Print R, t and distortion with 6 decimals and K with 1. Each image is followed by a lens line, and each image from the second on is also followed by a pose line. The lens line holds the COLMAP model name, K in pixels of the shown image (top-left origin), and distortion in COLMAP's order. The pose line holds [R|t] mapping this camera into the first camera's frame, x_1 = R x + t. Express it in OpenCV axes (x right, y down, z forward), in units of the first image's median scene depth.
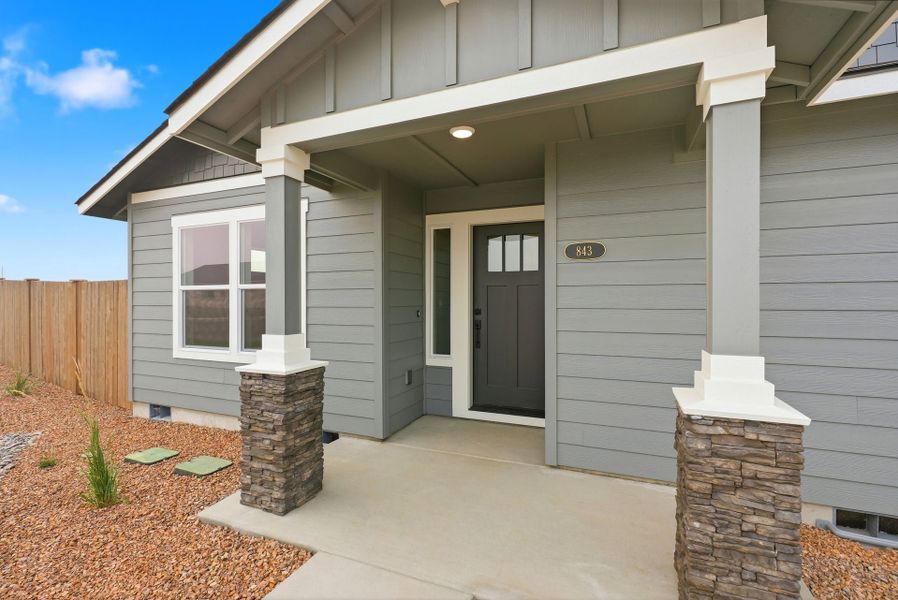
lens RADIAL K [[408.6, 0, 447.9], [0, 408.6, 303.6], [0, 0, 1]] dist [-0.001957, 0.000083]
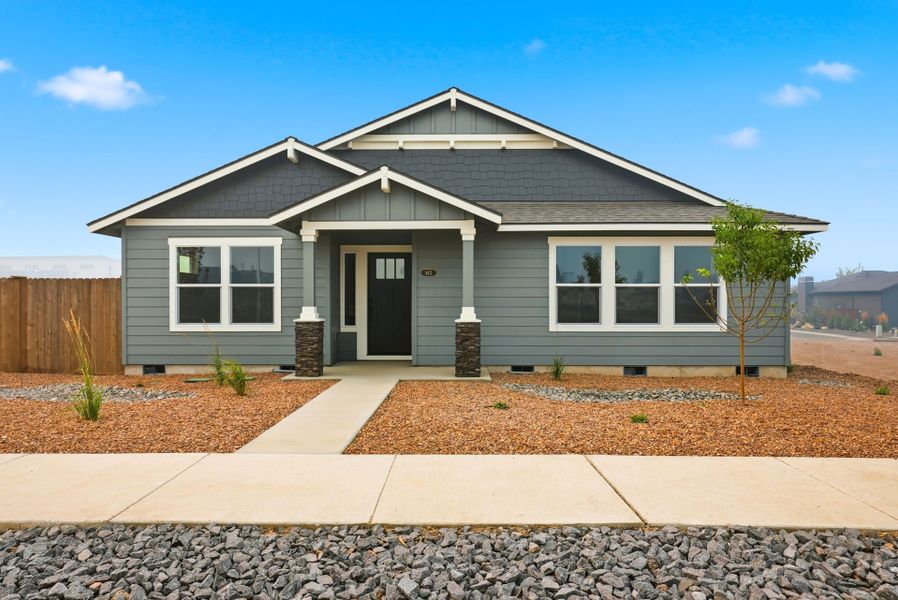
lens RADIAL K [[408.6, 0, 447.9], [0, 408.6, 303.6], [0, 0, 1]] dist [-0.001957, 0.000083]
pose [[0.926906, -0.003716, 0.375276, -0.286327], [0.001996, 0.999986, 0.004972, 0.023718], [-0.375289, -0.003859, 0.926900, -0.784893]]
